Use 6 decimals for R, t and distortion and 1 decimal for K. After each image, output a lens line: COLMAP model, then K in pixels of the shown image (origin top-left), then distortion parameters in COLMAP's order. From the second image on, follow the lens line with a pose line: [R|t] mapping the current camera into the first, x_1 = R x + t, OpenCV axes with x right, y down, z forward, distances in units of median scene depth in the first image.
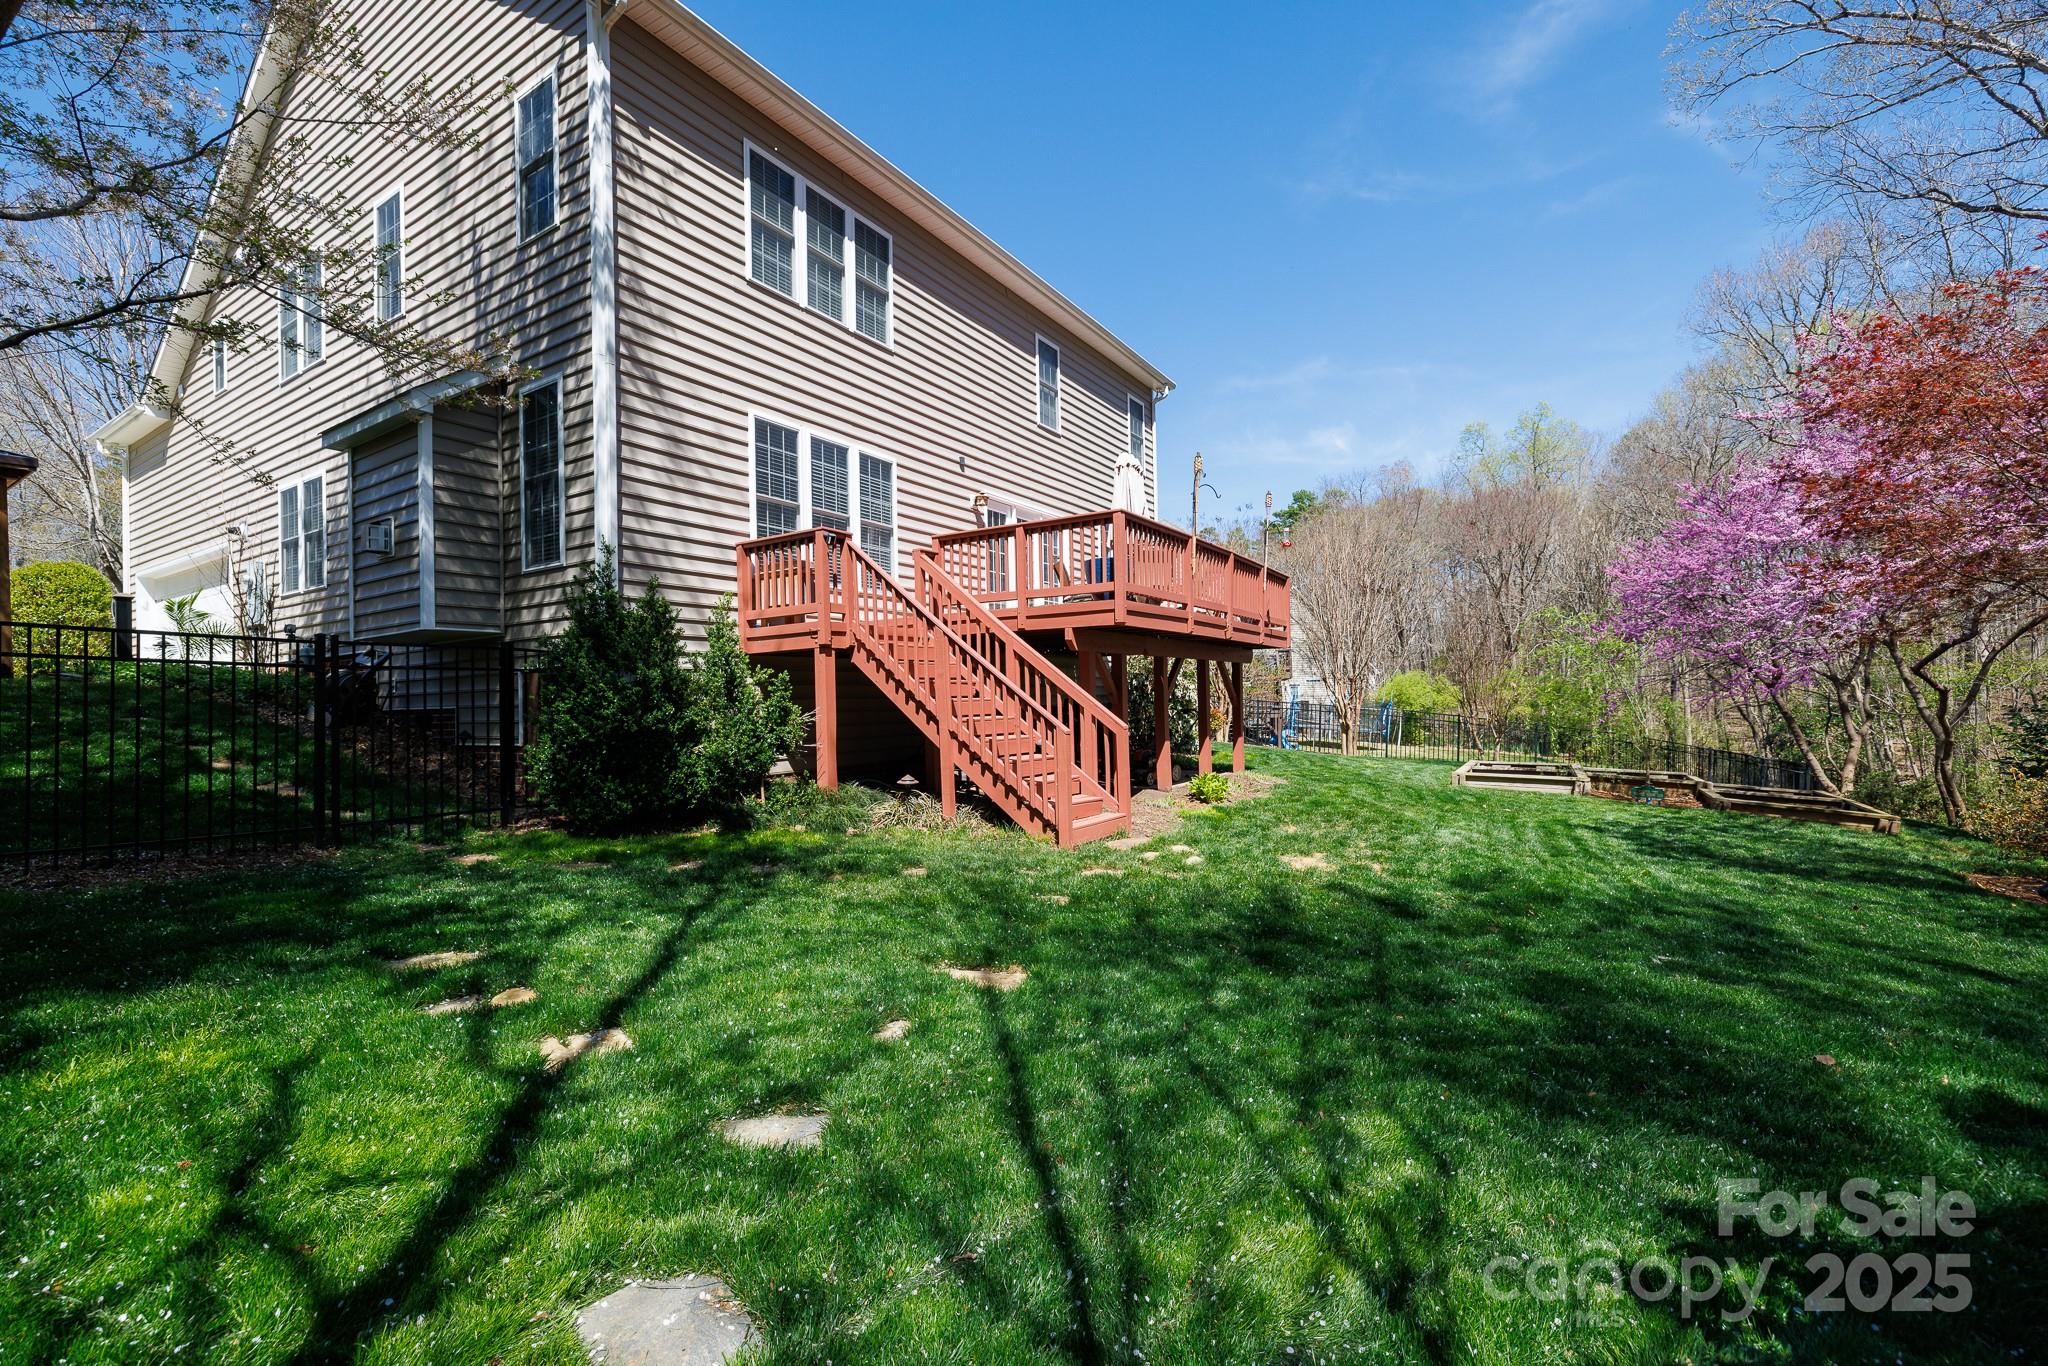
lens RADIAL K [[840.2, 0, 1021.7], [0, 840.2, 688.2], [0, 0, 1]] dist [0.004153, 0.000039]
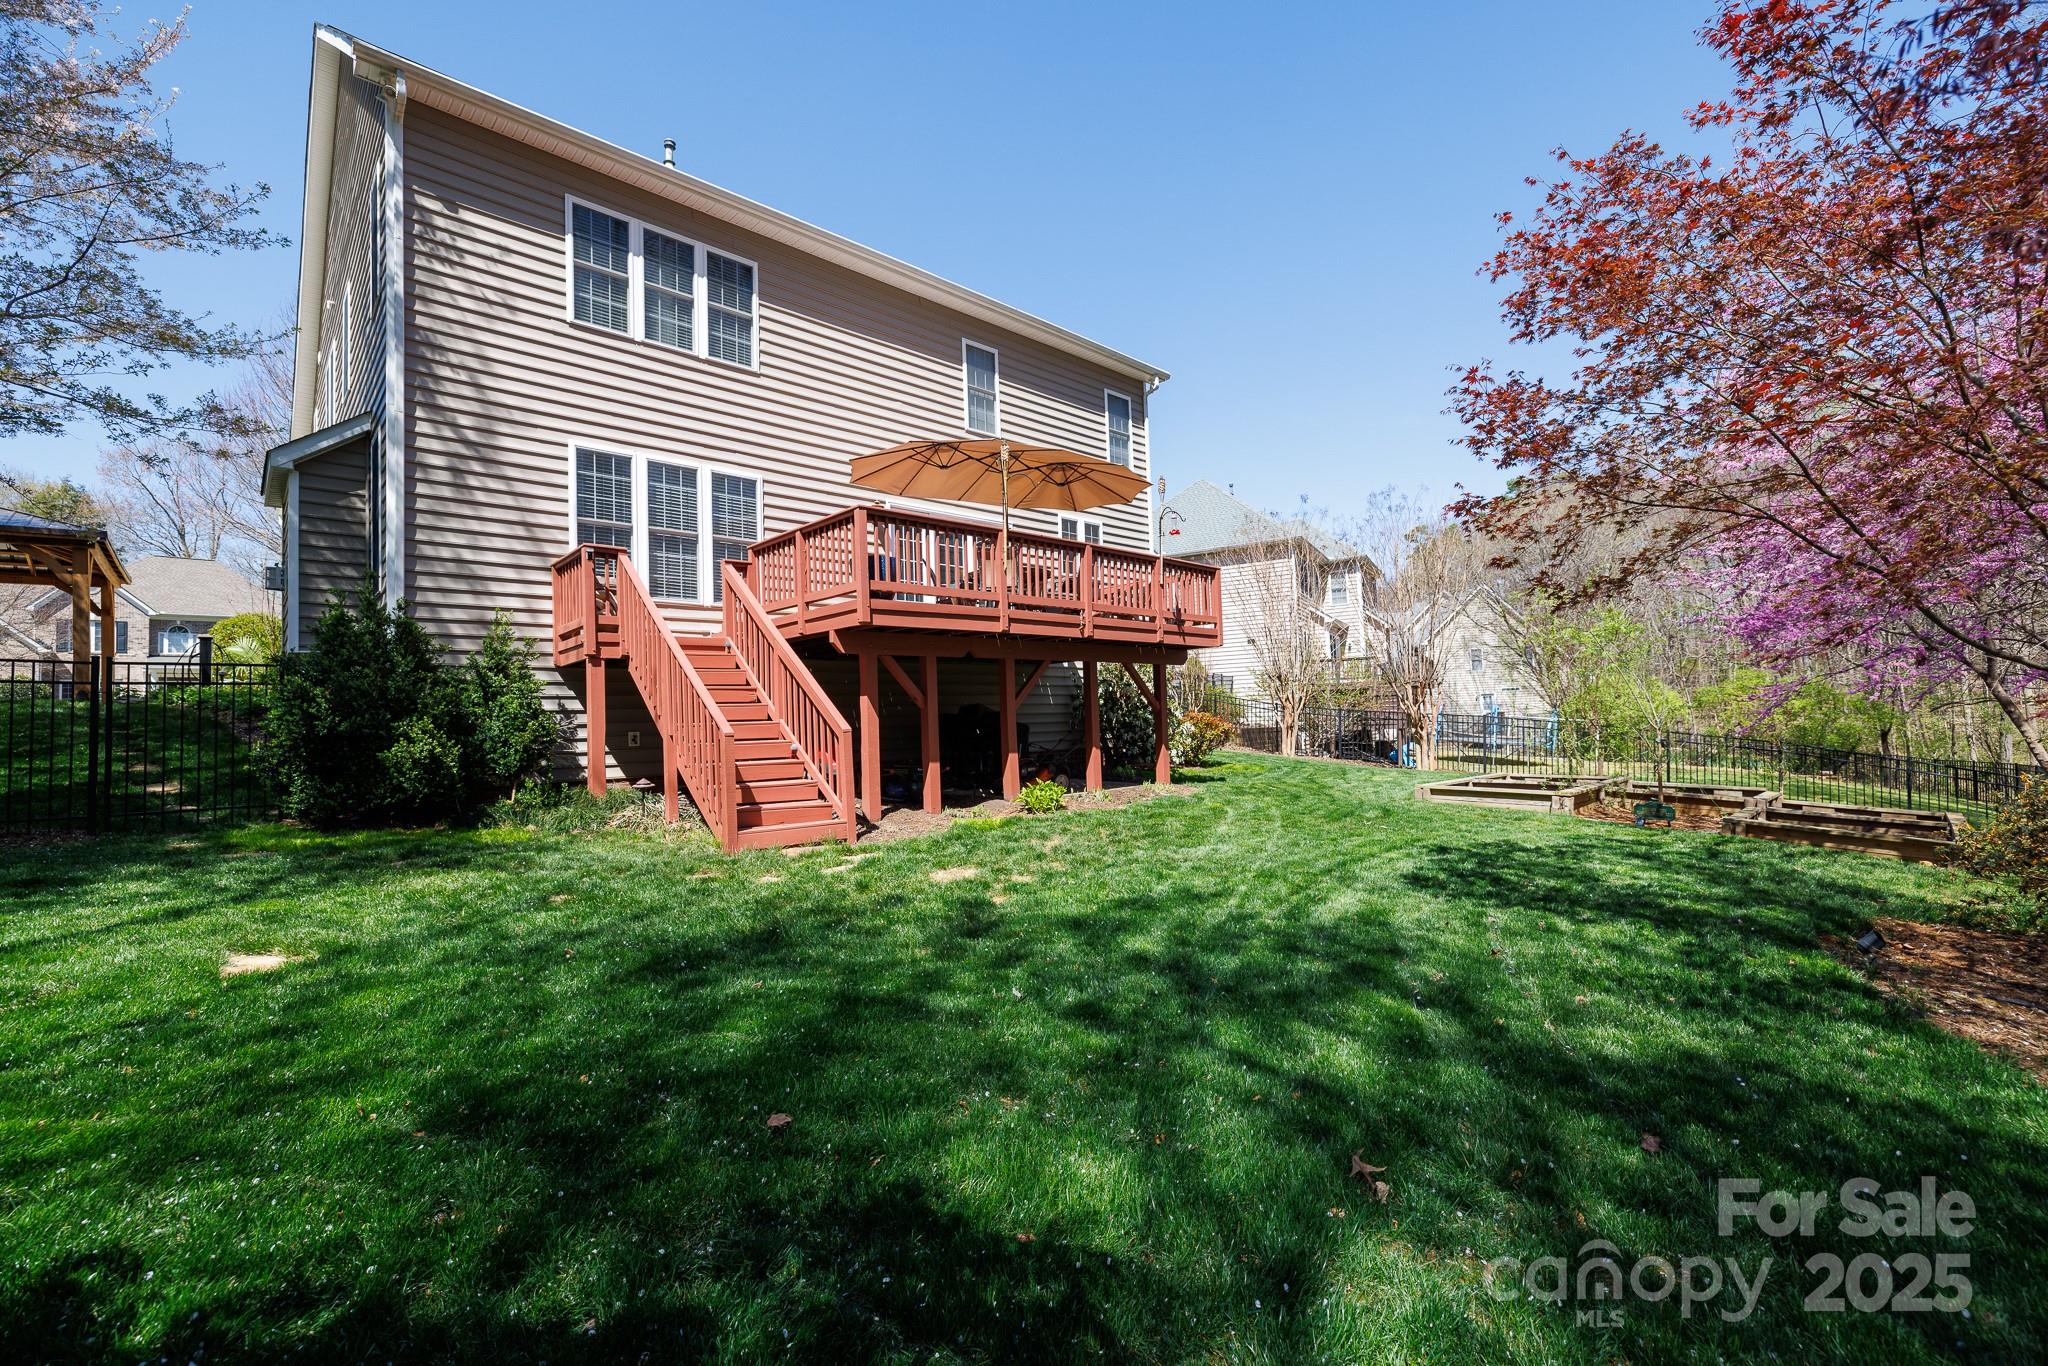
lens RADIAL K [[840.2, 0, 1036.8], [0, 840.2, 684.6], [0, 0, 1]] dist [0.004153, 0.000039]
pose [[0.969925, -0.025376, -0.242077, 0.495121], [0.018686, 0.999378, -0.029893, 0.023785], [0.242685, 0.024471, 0.969796, 0.102710]]
